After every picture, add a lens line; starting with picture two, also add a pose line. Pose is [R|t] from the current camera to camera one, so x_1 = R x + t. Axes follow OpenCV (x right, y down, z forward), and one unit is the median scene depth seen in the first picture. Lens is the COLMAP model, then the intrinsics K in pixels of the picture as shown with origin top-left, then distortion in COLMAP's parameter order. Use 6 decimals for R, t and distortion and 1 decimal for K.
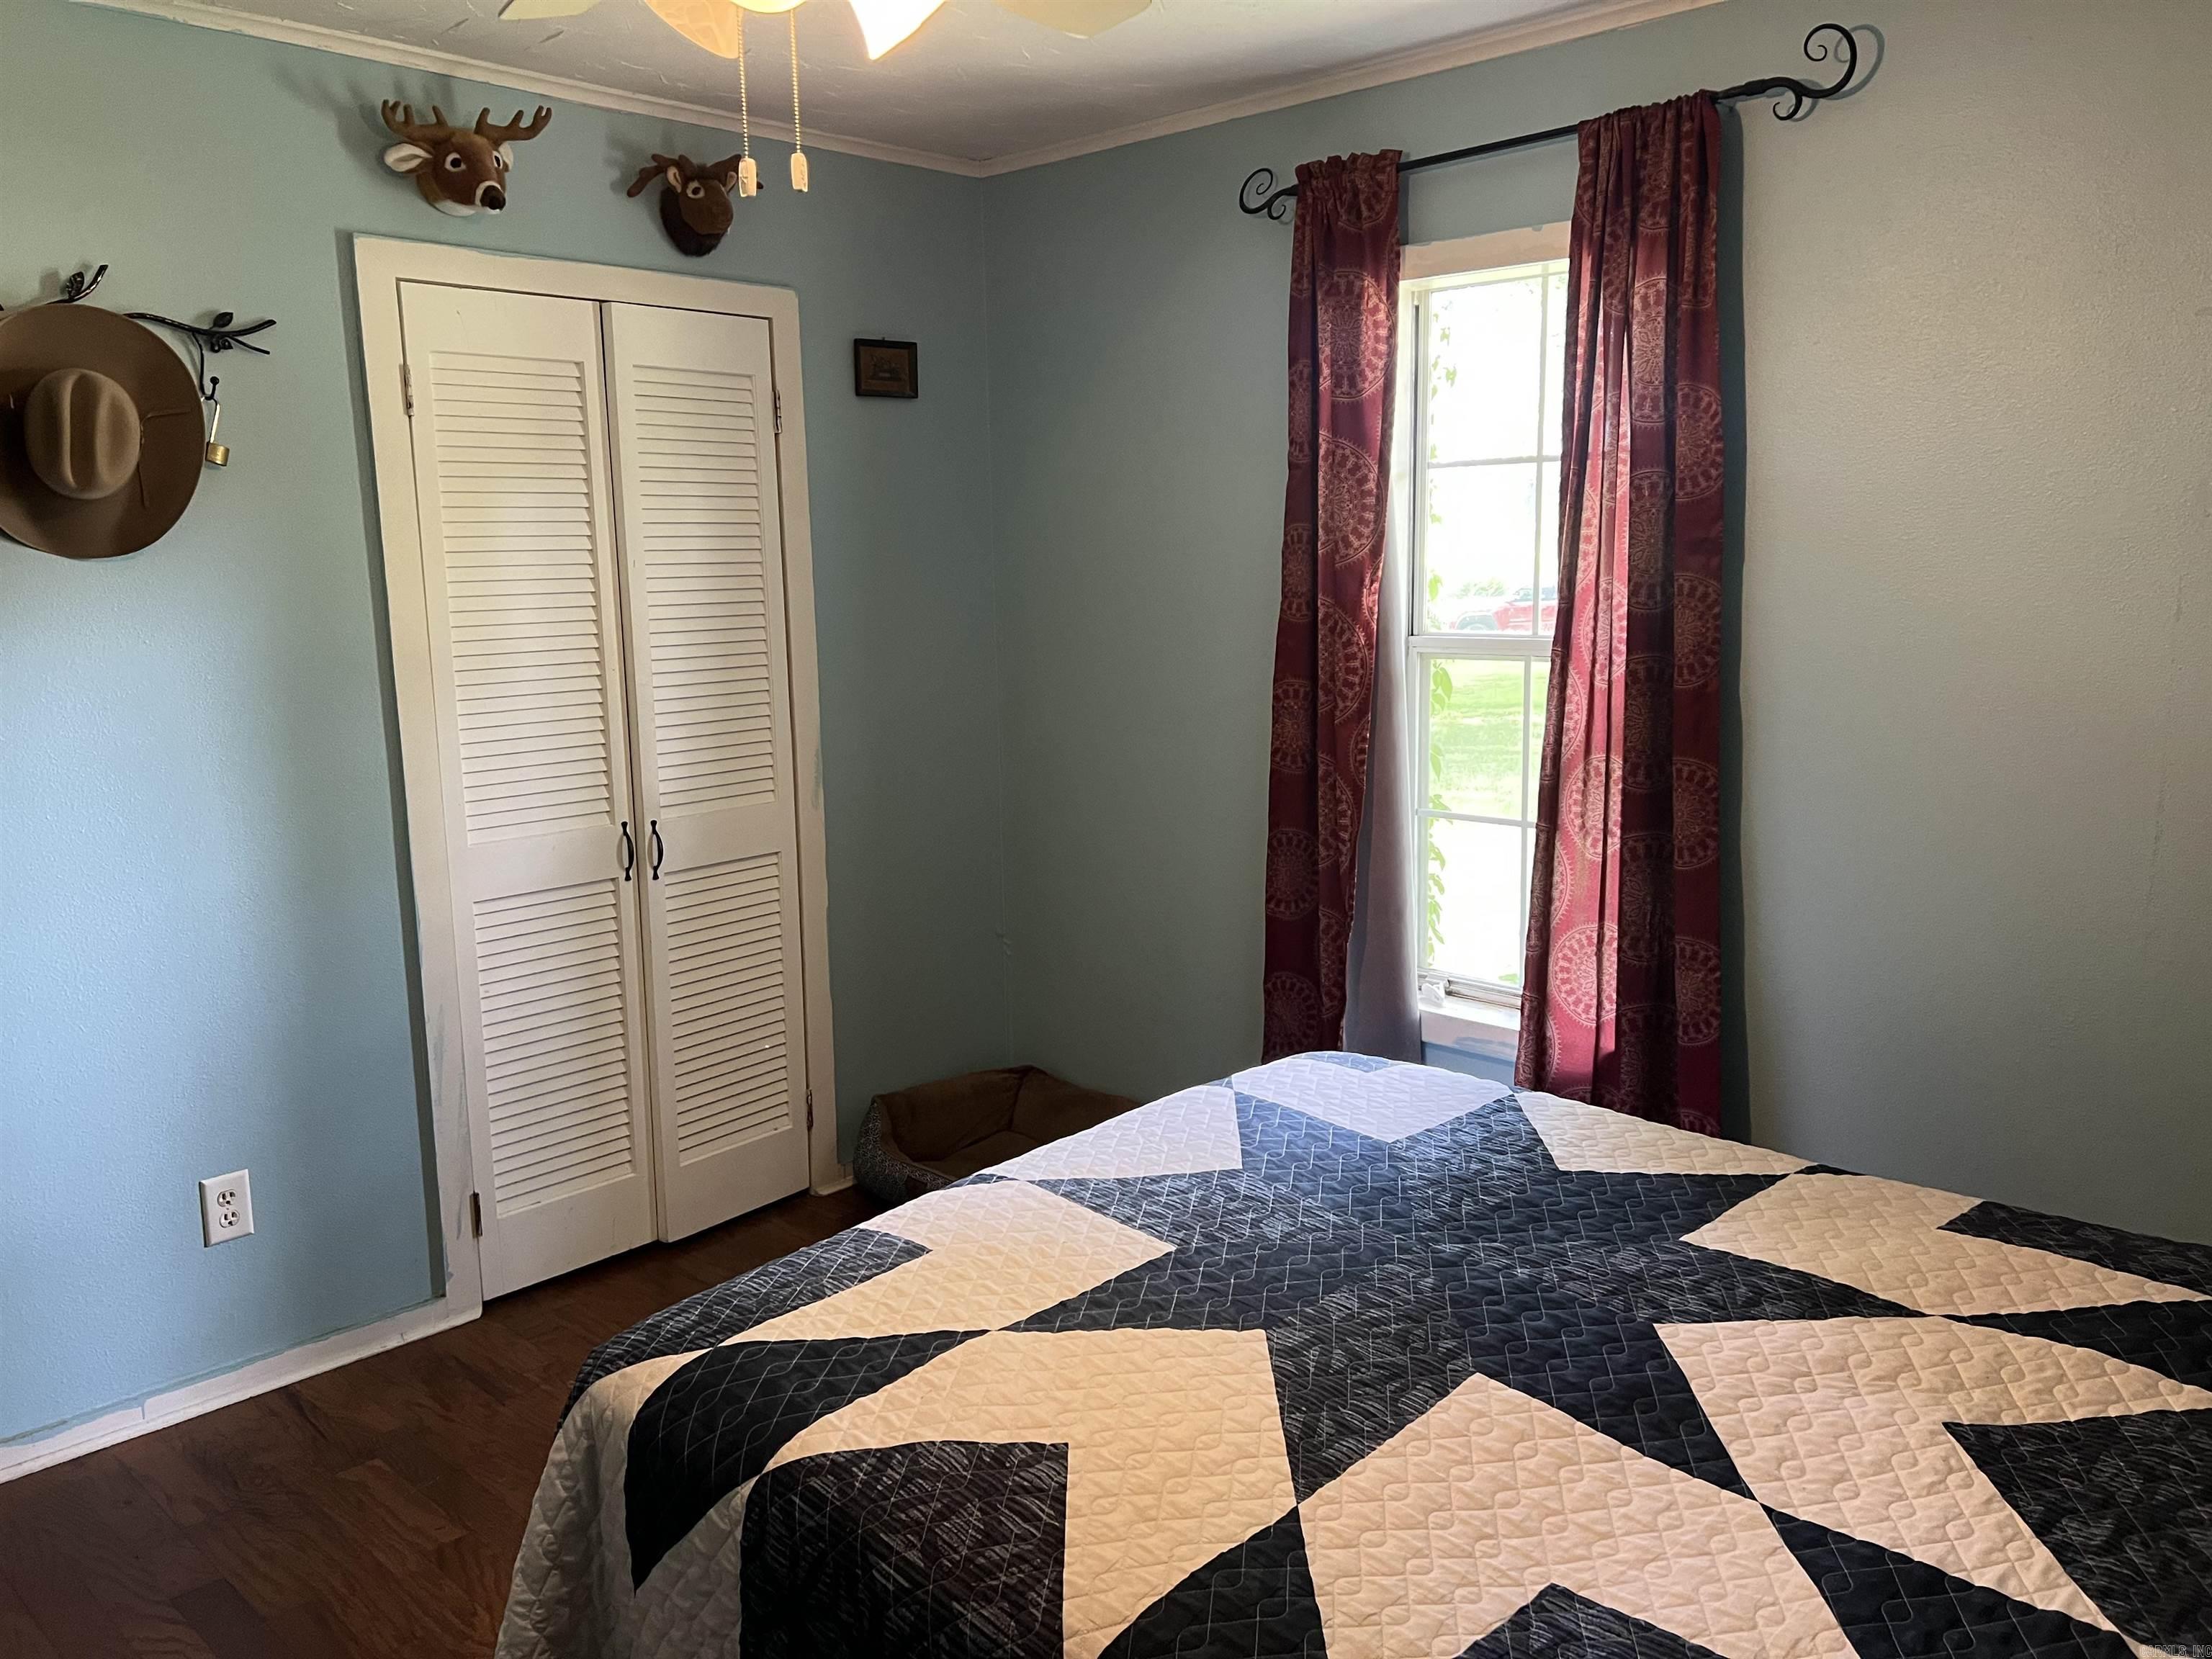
lens RADIAL K [[1652.9, 0, 1113.2], [0, 1652.9, 818.0], [0, 0, 1]] dist [0.068833, -0.080303]
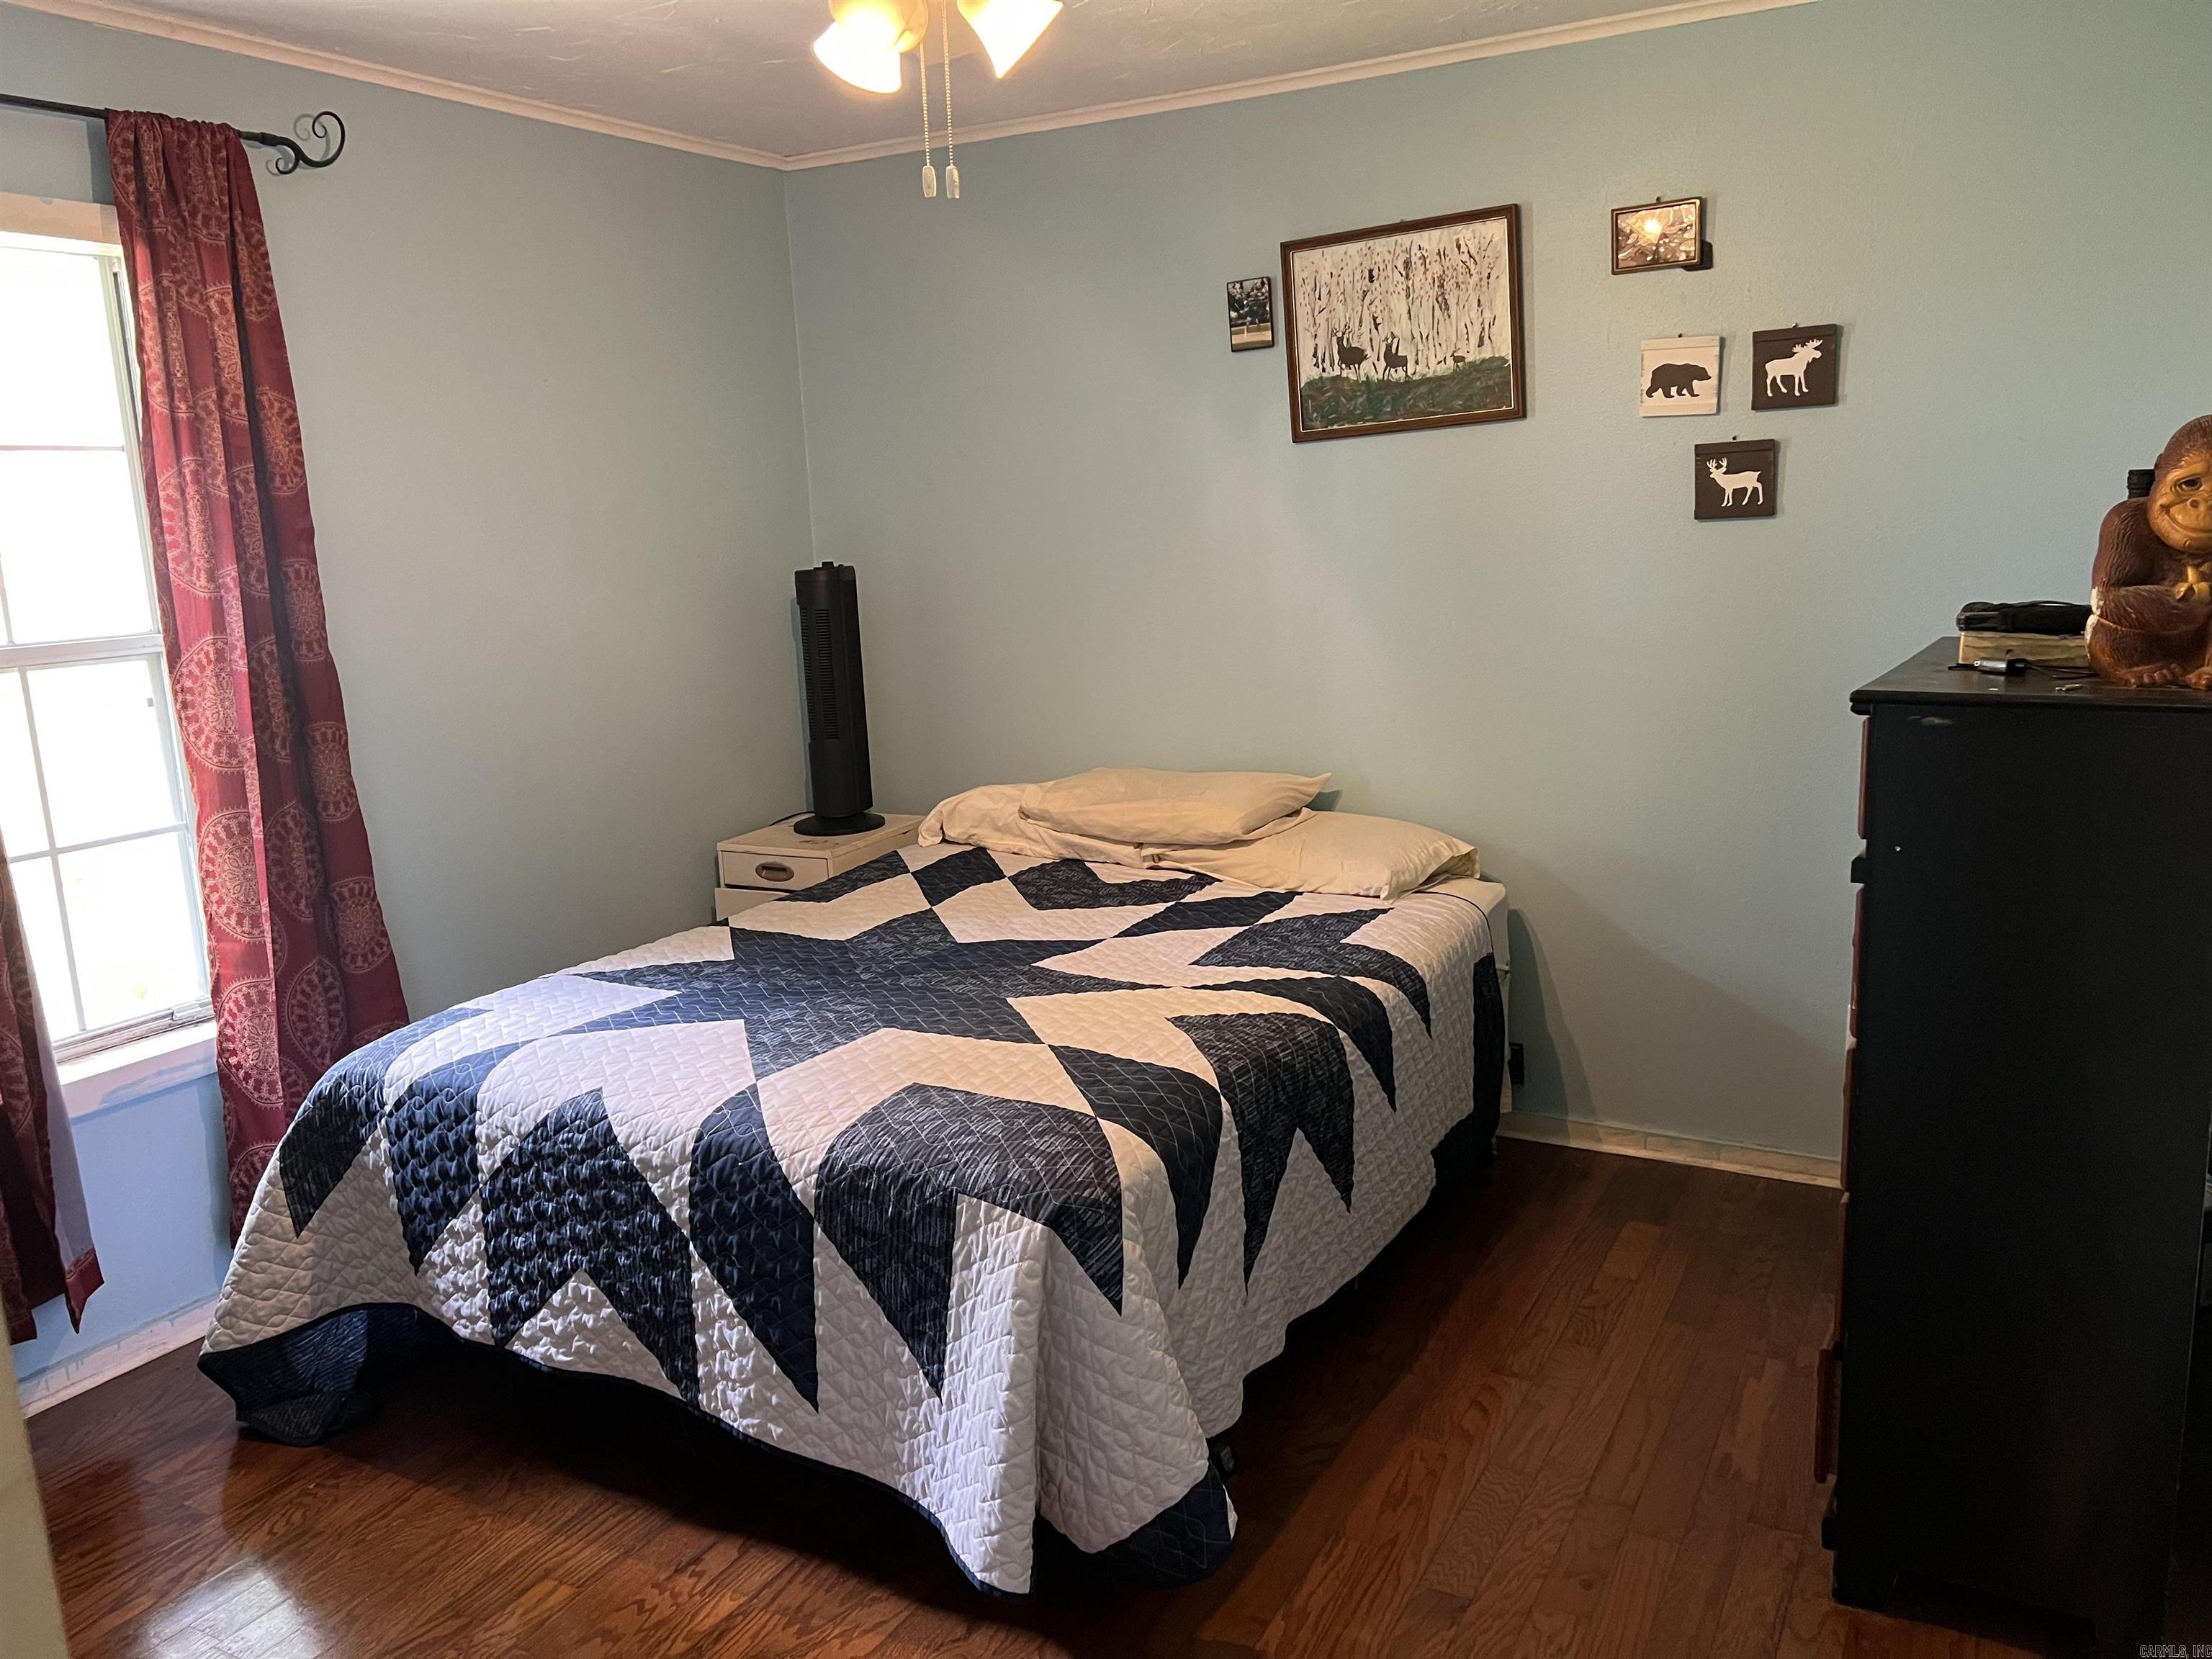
lens RADIAL K [[1652.9, 0, 1110.4], [0, 1652.9, 832.8], [0, 0, 1]] dist [0.068833, -0.080303]
pose [[-0.248756, -0.162472, 0.954842, -1.113636], [0.201319, 0.955627, 0.215053, -0.126679], [-0.947413, 0.245724, -0.205010, 0.938244]]
